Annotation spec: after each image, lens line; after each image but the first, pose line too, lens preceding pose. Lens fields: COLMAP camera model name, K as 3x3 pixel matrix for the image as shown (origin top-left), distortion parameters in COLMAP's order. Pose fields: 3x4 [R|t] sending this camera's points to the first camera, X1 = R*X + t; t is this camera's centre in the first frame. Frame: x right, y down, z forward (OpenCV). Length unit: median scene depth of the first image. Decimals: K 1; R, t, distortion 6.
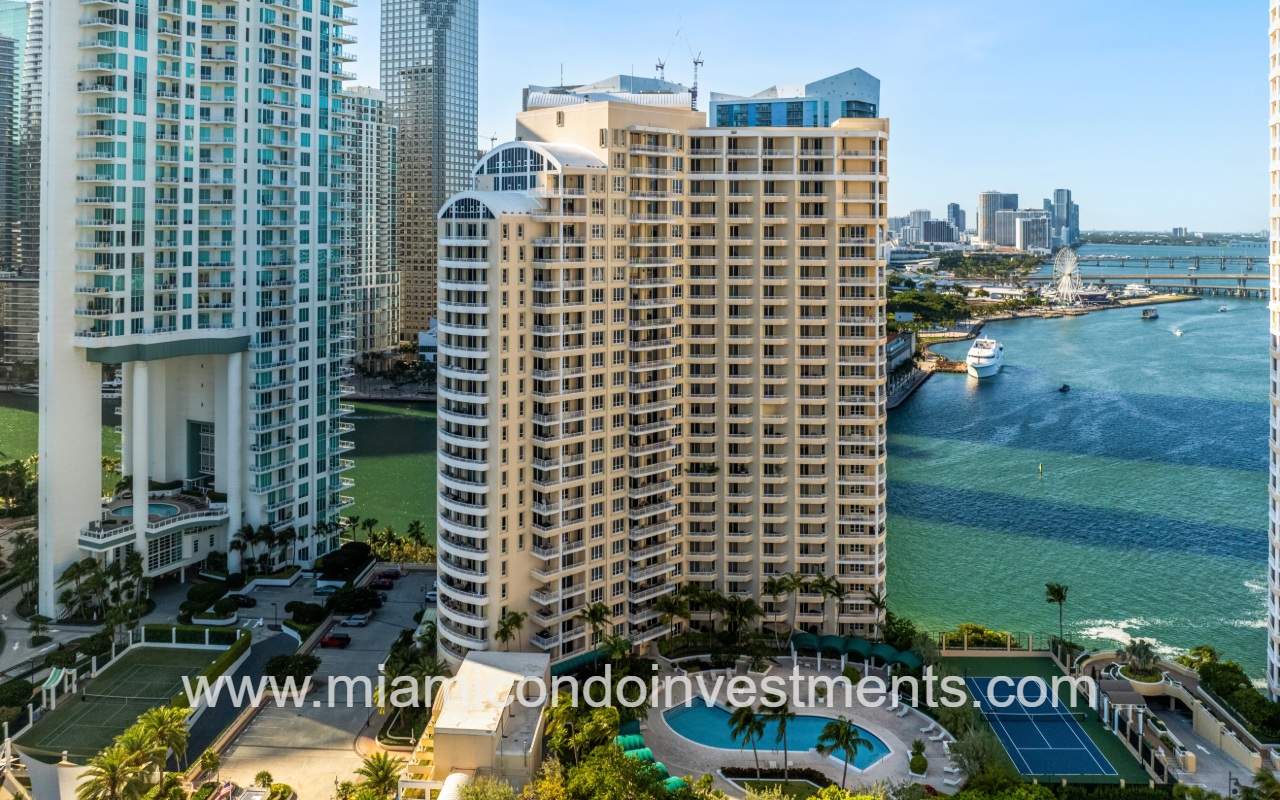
lens RADIAL K [[976.1, 0, 626.3], [0, 976.1, 230.4], [0, 0, 1]] dist [-0.026730, -0.007718]
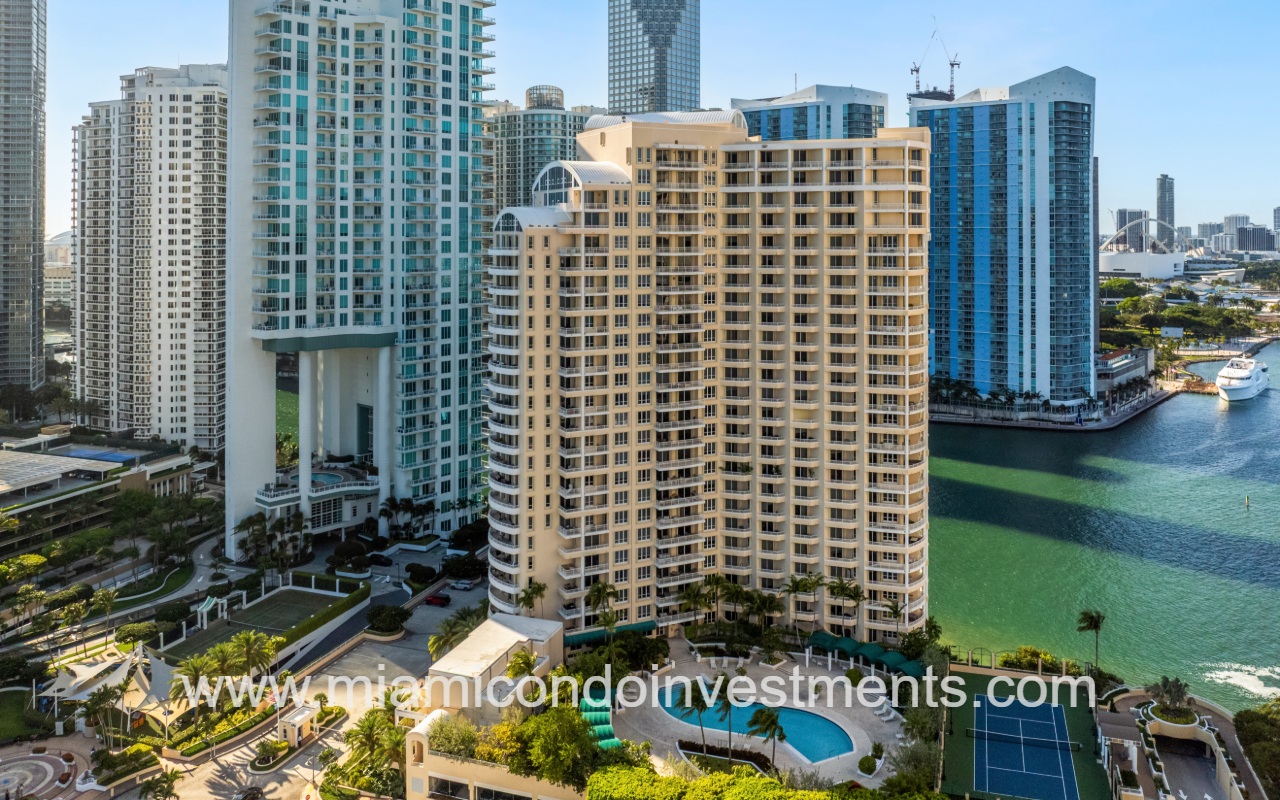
lens RADIAL K [[966.2, 0, 636.8], [0, 966.2, 245.0], [0, 0, 1]] dist [-0.008498, -0.036553]
pose [[0.960354, -0.001545, -0.278778, 0.230789], [0.003345, 0.999977, 0.005981, -0.001611], [0.278763, -0.006677, 0.960337, -0.024482]]
